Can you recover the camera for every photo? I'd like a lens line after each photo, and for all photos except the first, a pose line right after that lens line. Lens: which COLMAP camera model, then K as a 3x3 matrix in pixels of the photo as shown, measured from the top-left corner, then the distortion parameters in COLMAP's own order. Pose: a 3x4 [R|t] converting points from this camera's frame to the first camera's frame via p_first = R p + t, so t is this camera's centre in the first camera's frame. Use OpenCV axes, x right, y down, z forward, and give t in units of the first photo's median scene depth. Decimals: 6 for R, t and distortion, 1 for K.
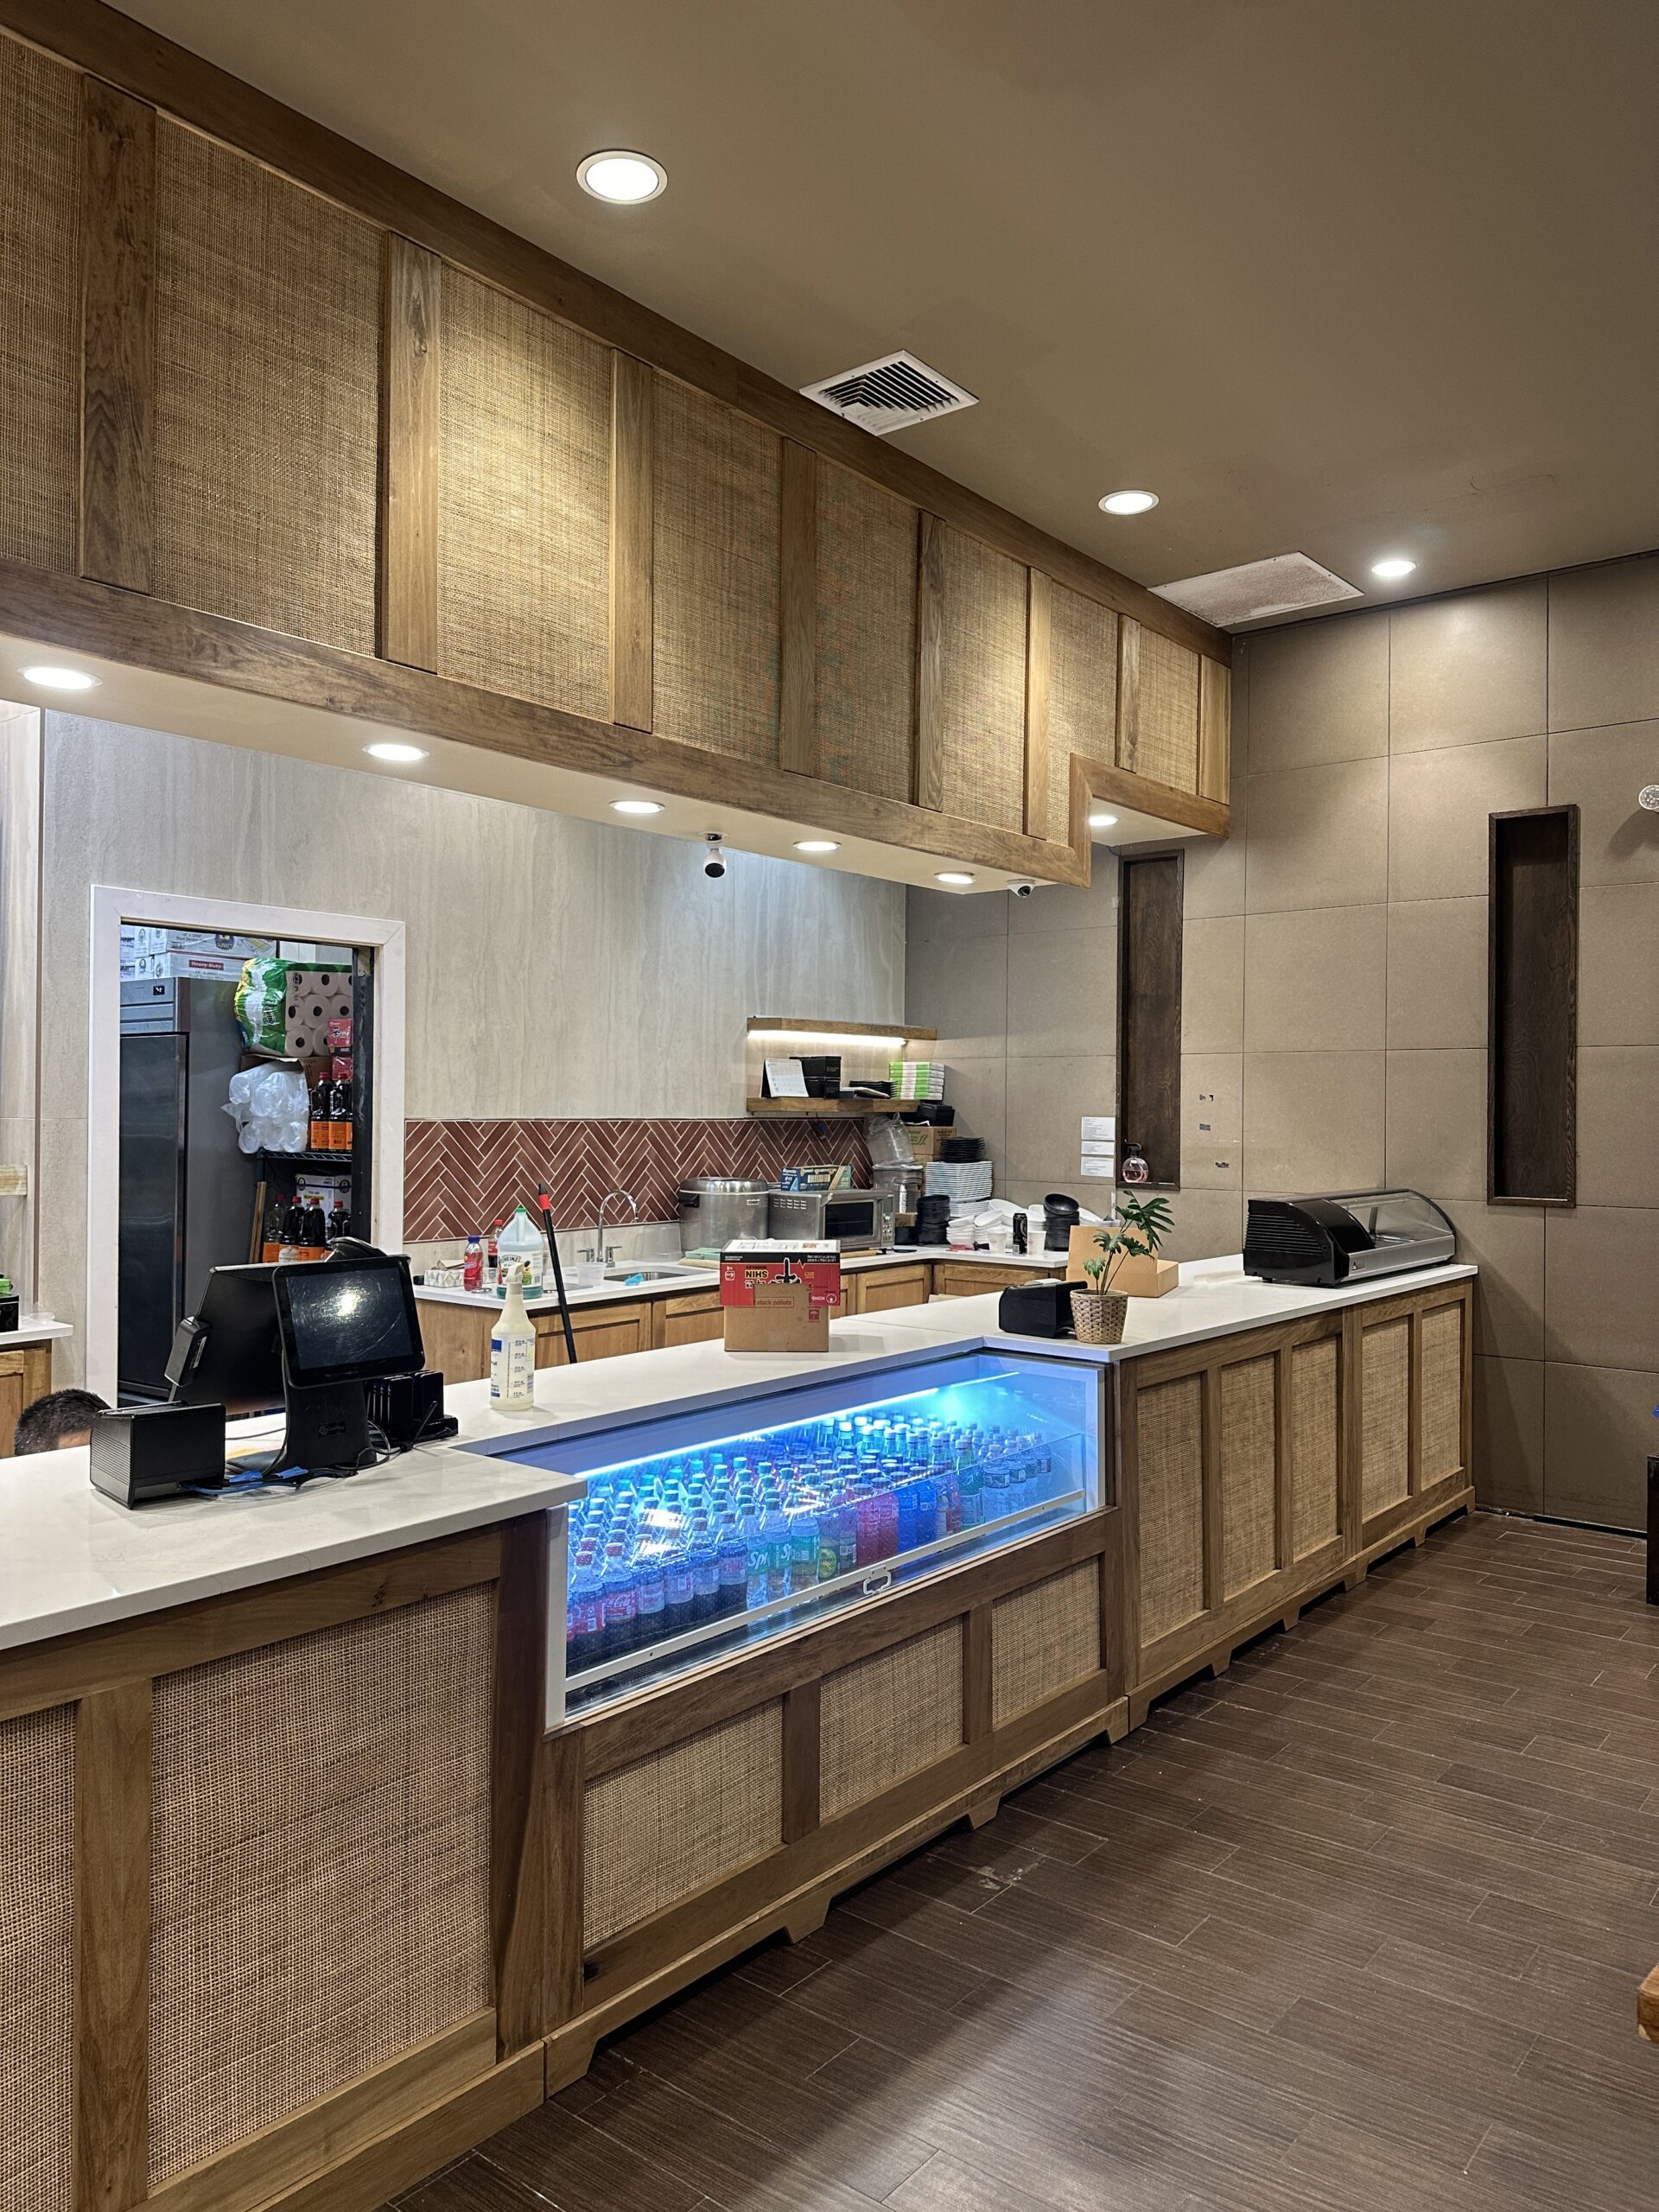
lens RADIAL K [[1541.4, 0, 825.5], [0, 1541.4, 1124.5], [0, 0, 1]] dist [0.065020, -0.071581]
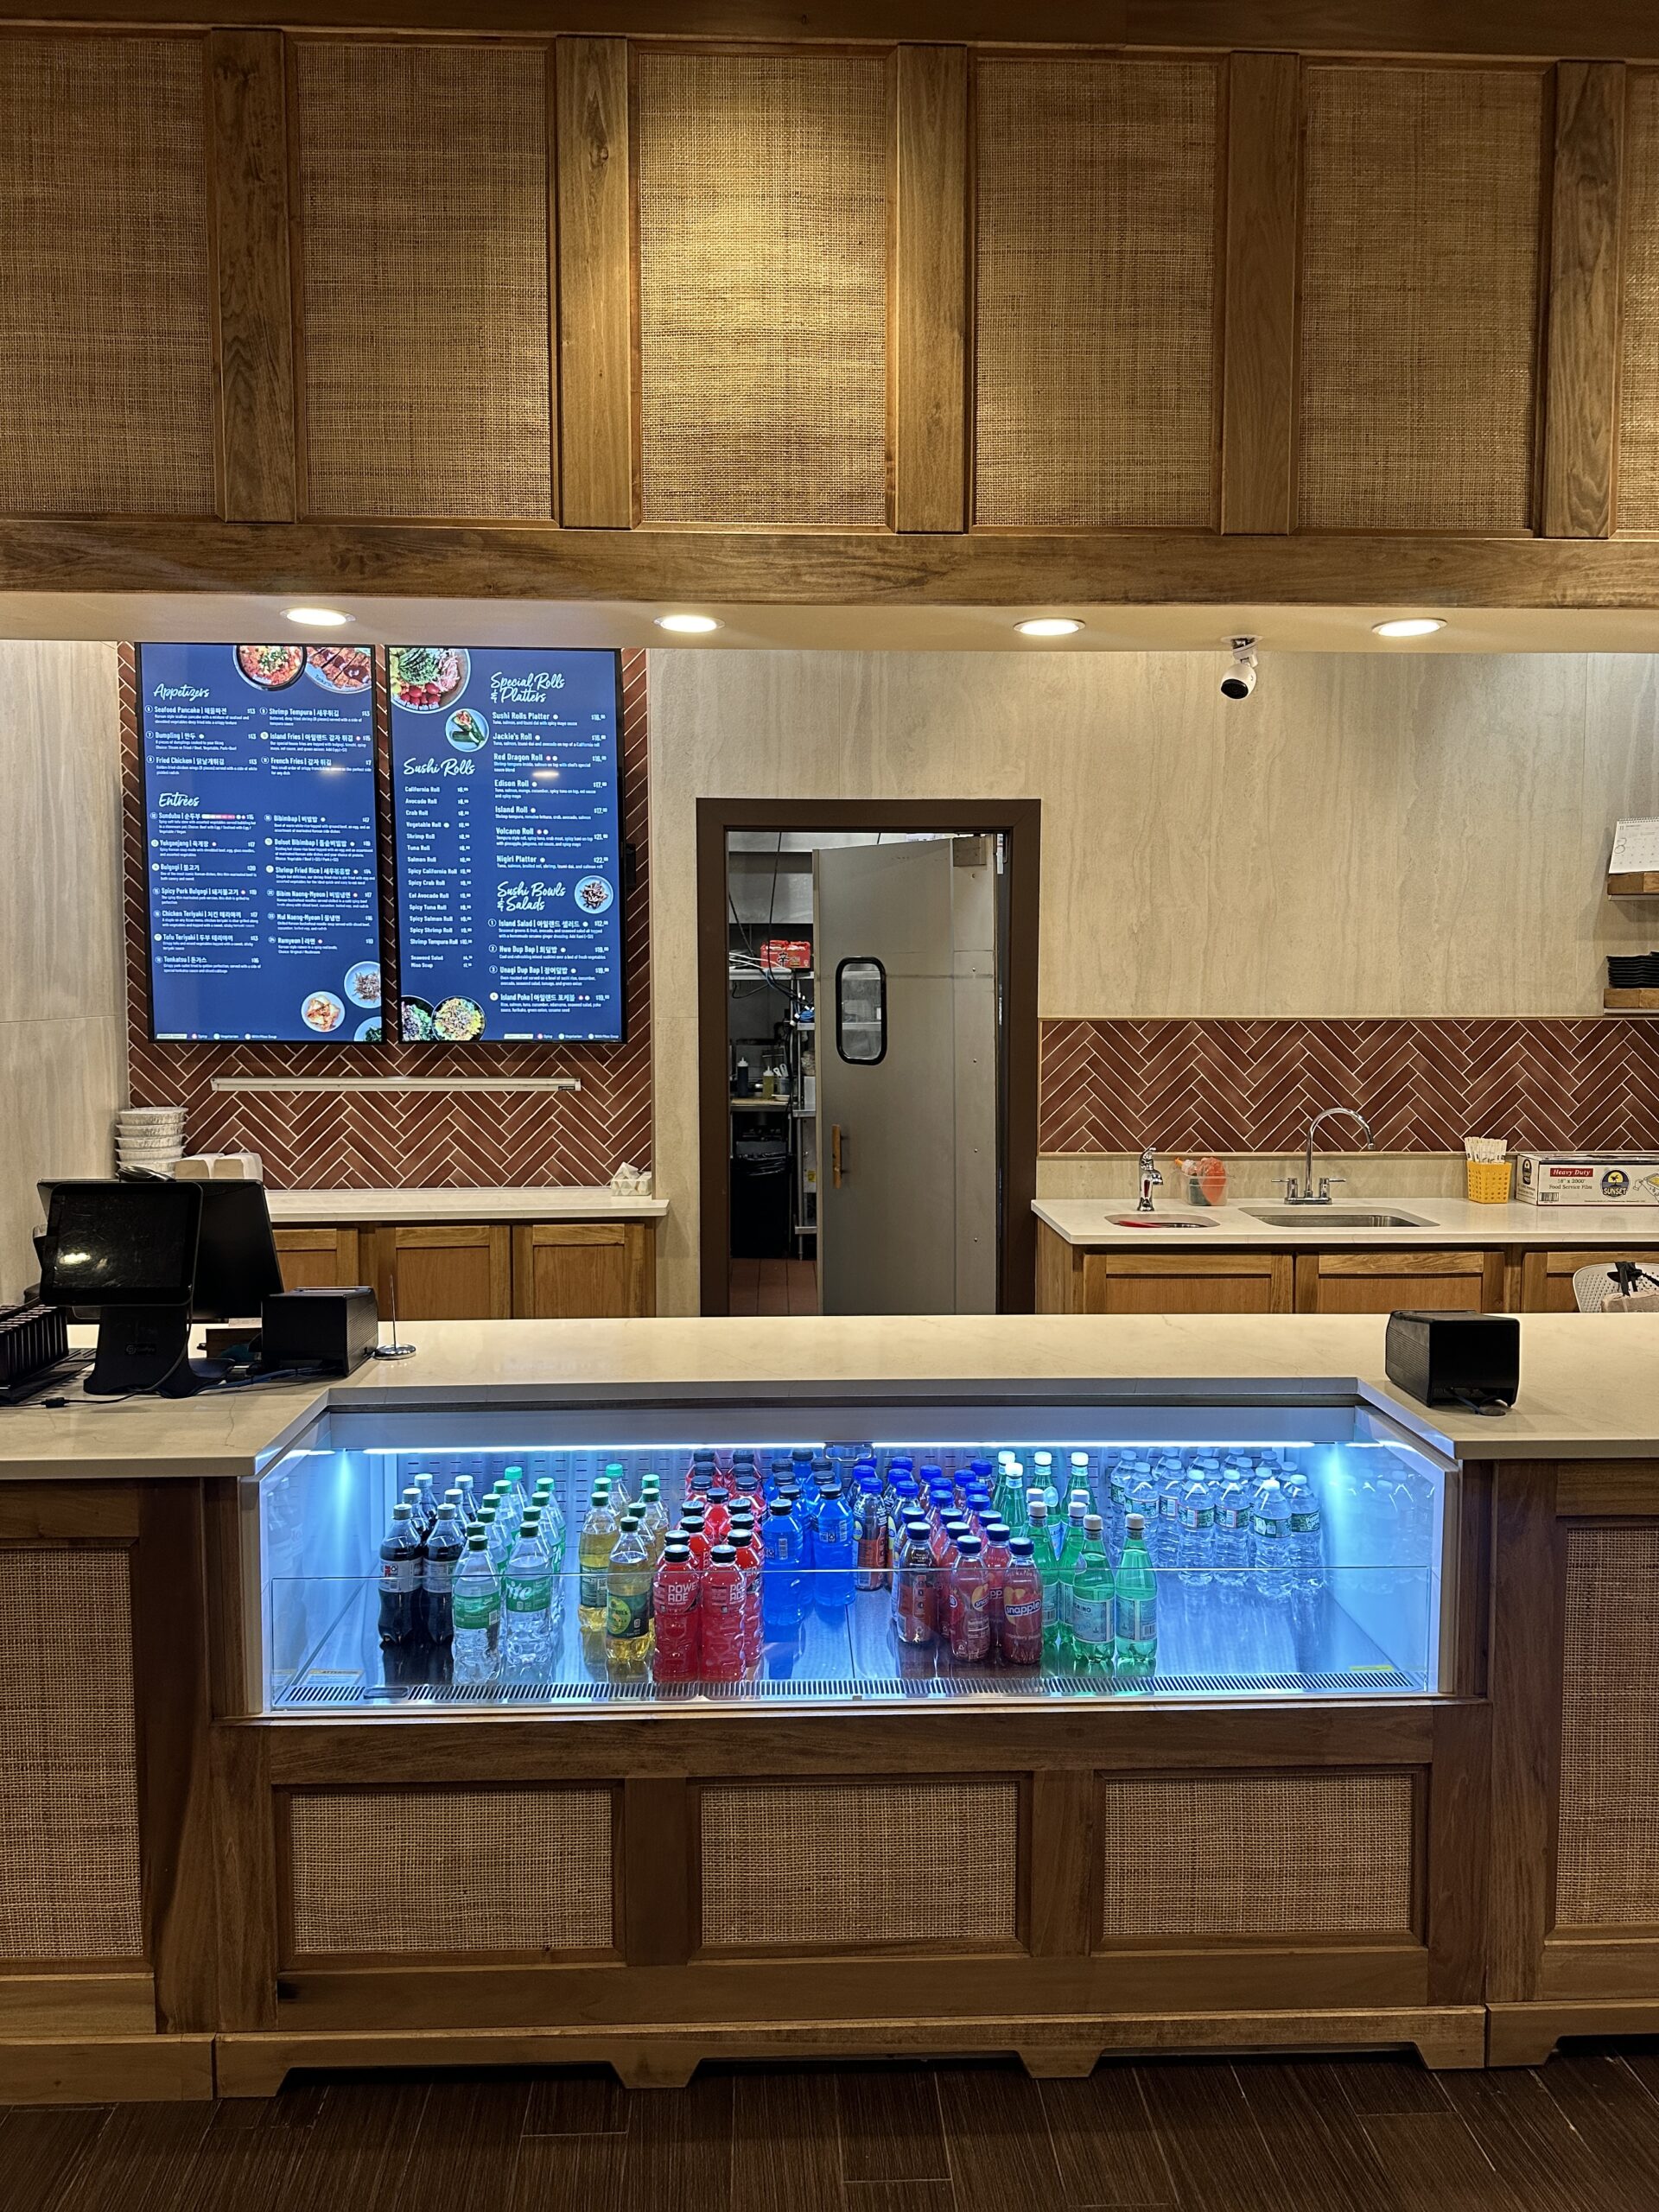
lens RADIAL K [[1541.4, 0, 778.8], [0, 1541.4, 1106.8], [0, 0, 1]] dist [0.065020, -0.071581]
pose [[0.661887, 0.051596, -0.747826, 0.400816], [-0.003229, 0.997815, 0.065986, -0.014546], [0.749597, -0.041261, 0.660608, 0.376061]]
